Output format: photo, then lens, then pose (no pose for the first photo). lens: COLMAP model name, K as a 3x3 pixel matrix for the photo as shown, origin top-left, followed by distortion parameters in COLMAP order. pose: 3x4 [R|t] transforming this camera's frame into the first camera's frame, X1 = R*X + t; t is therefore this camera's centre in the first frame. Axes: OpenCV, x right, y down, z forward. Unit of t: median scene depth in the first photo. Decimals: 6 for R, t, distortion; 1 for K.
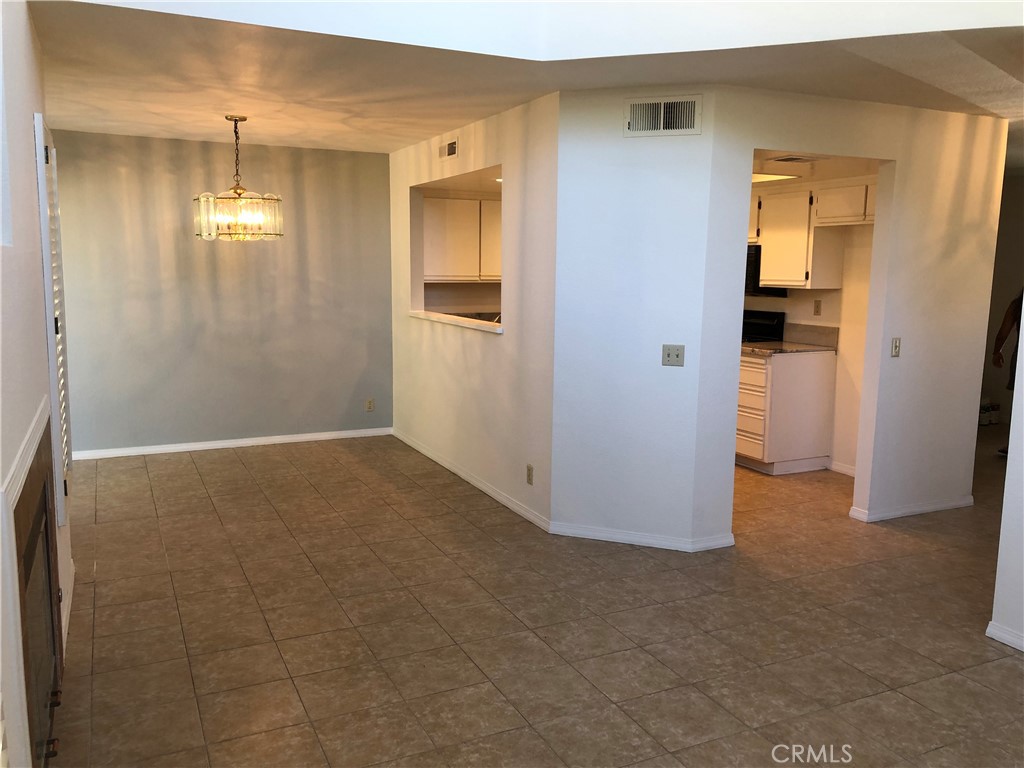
lens RADIAL K [[835.2, 0, 512.3], [0, 835.2, 381.0], [0, 0, 1]] dist [0.045759, -0.053224]
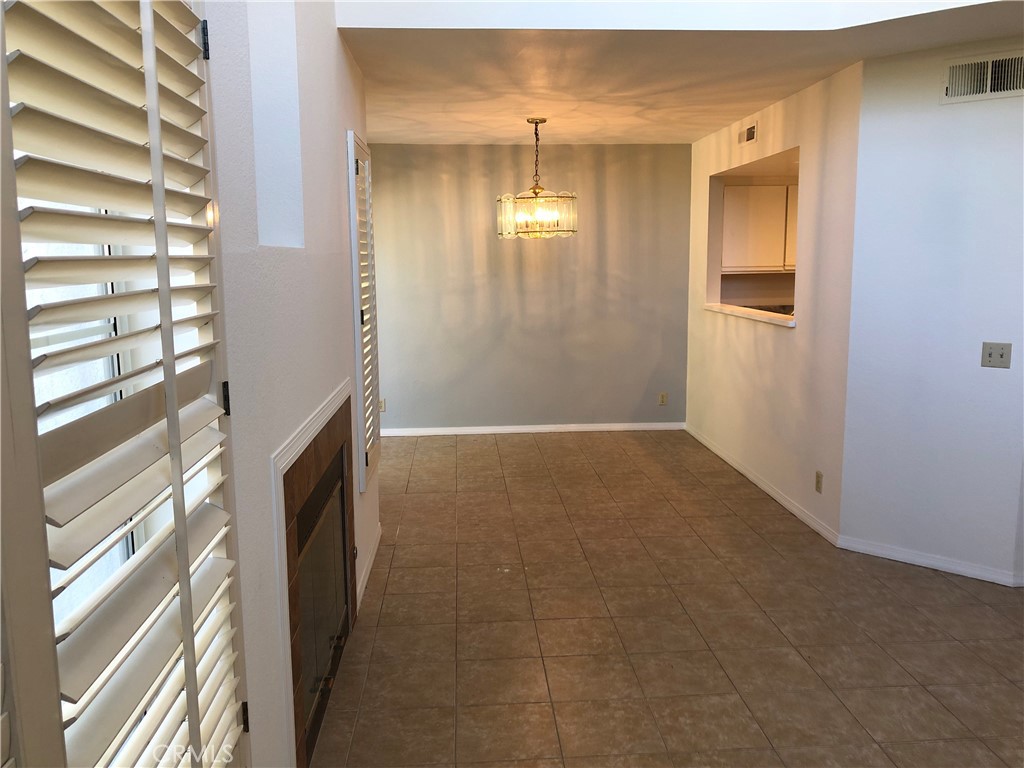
lens RADIAL K [[835.2, 0, 521.9], [0, 835.2, 383.3], [0, 0, 1]] dist [0.045759, -0.053224]
pose [[0.929392, 0.035248, -0.367407, 0.060623], [-0.031520, 0.999373, 0.016146, -0.000889], [0.367746, -0.003425, 0.929920, 0.020141]]
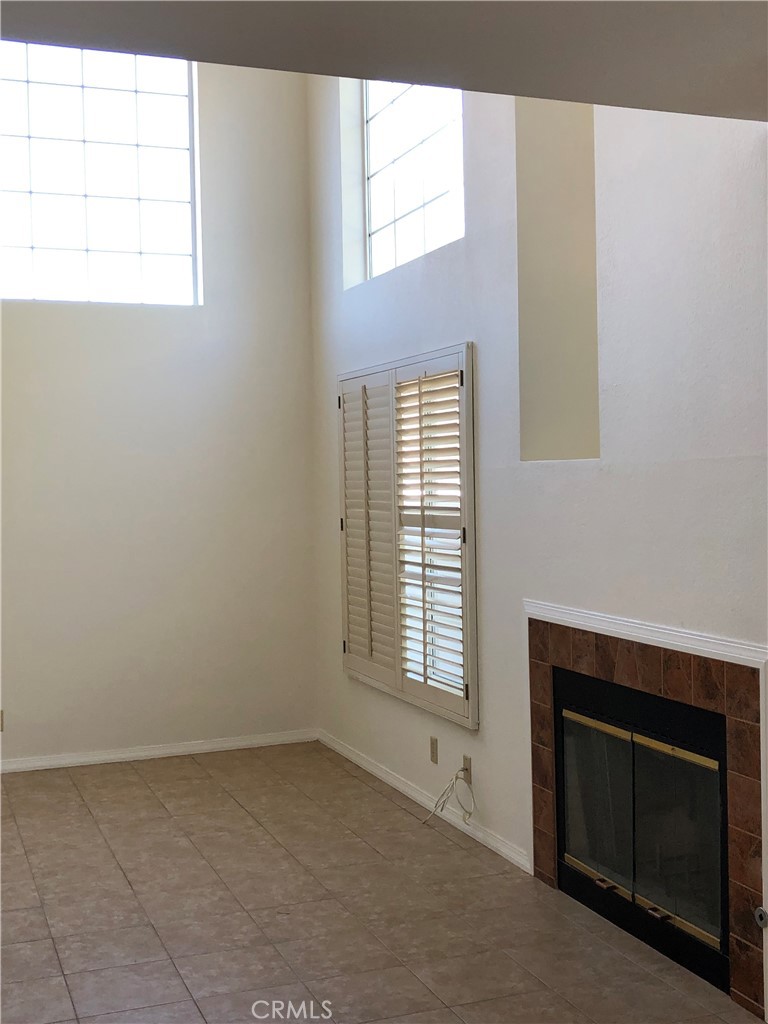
lens RADIAL K [[1222.8, 0, 383.8], [0, 1222.8, 512.1], [0, 0, 1]] dist [0.005038, 0.000000]
pose [[-0.996959, 0.002397, 0.077887, -0.216190], [0.015652, 0.985315, 0.170027, -0.209072], [-0.076336, 0.170729, -0.982357, 1.492275]]
